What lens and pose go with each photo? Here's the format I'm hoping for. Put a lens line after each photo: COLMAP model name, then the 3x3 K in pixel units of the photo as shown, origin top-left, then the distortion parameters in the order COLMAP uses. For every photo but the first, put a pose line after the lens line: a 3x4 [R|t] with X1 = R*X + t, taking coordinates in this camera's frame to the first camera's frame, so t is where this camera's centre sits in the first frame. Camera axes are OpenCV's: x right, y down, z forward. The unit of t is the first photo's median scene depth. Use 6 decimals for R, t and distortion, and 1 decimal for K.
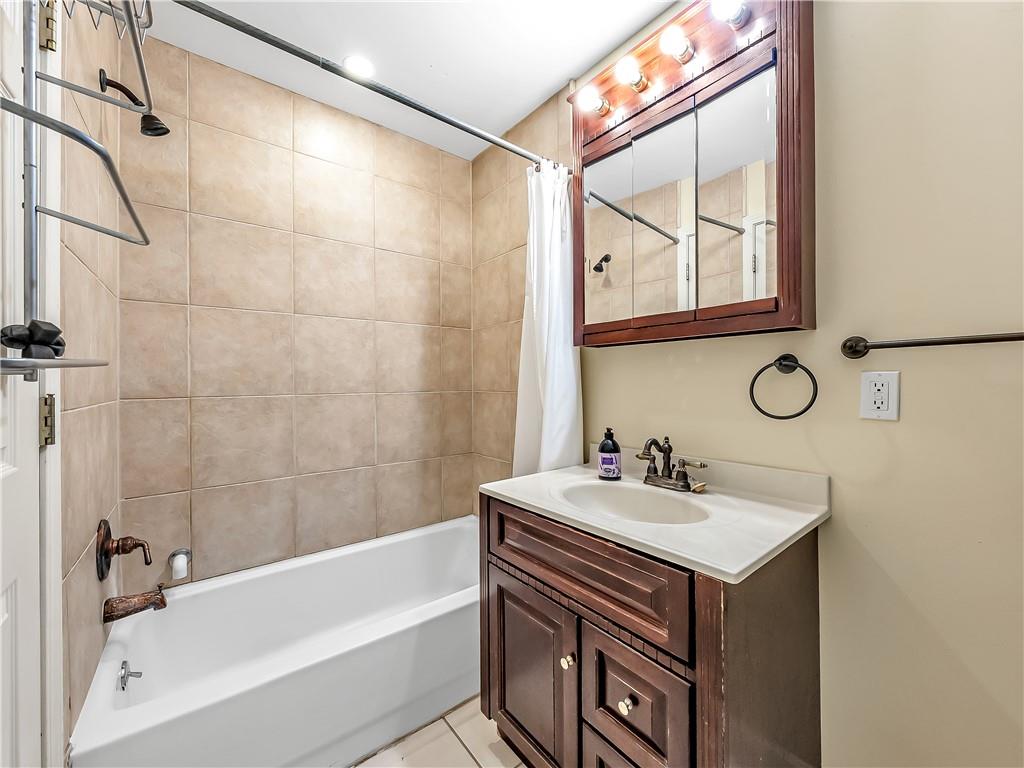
lens RADIAL K [[402.6, 0, 513.0], [0, 402.6, 383.3], [0, 0, 1]] dist [-0.000014, 0.000219]
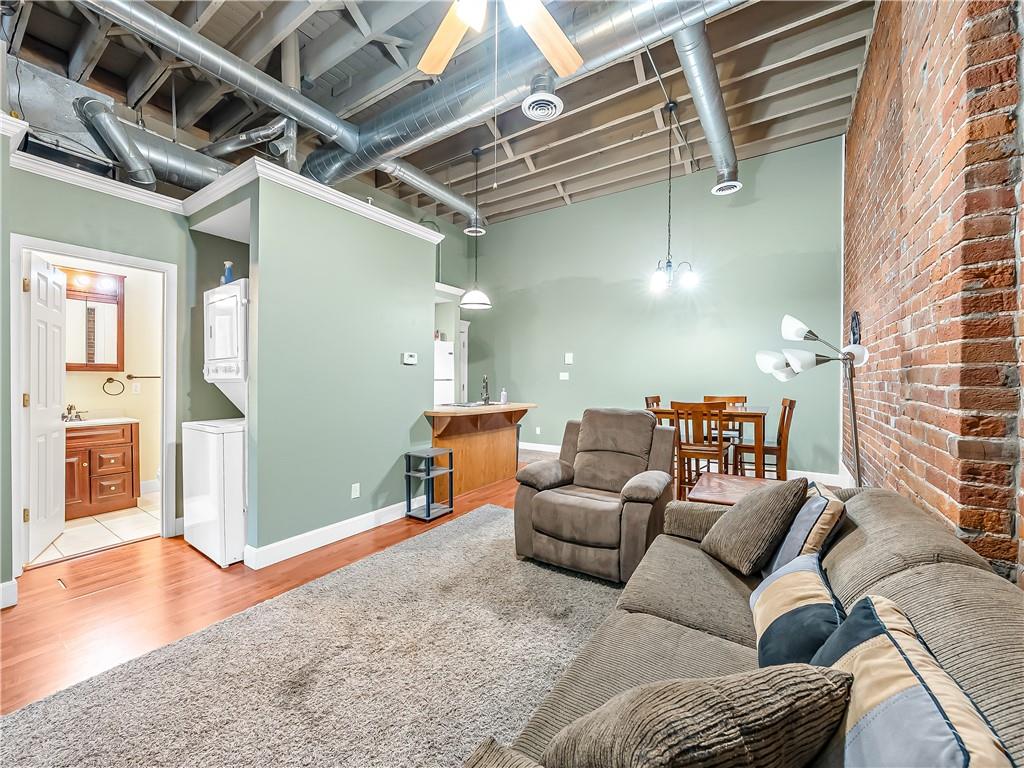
lens RADIAL K [[402.6, 0, 513.3], [0, 402.6, 383.0], [0, 0, 1]] dist [-0.000014, 0.000219]
pose [[-0.311932, -0.004558, 0.950094, -4.255762], [-0.001051, 0.999990, 0.004453, -0.050086], [-0.950104, 0.000391, -0.311933, -1.432478]]
